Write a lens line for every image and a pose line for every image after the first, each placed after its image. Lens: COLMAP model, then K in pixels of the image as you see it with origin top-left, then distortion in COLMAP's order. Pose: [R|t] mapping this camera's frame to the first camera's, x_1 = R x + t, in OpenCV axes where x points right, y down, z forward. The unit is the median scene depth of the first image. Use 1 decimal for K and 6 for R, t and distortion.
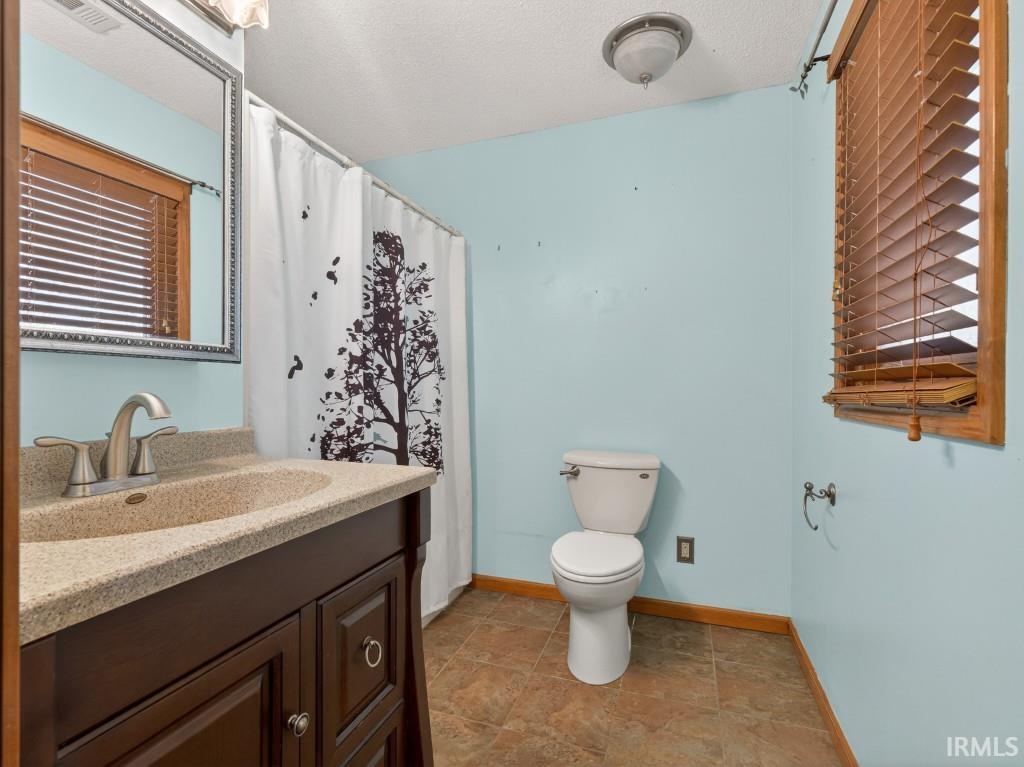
lens RADIAL K [[484.2, 0, 502.6], [0, 484.2, 393.9], [0, 0, 1]] dist [0.000181, -0.000576]
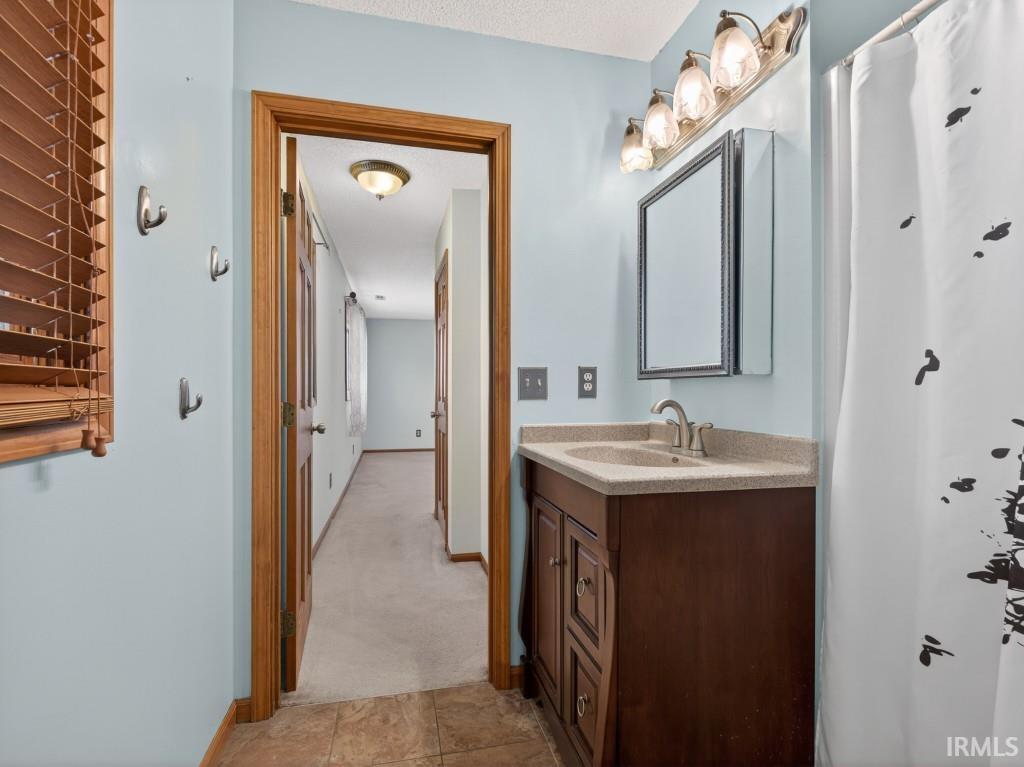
lens RADIAL K [[484.2, 0, 502.6], [0, 484.2, 393.9], [0, 0, 1]] dist [0.000181, -0.000576]
pose [[-0.834159, 0.000108, -0.551524, 0.421522], [-0.009673, 0.999843, 0.014827, -0.023410], [0.551439, 0.017703, -0.834027, 1.246597]]
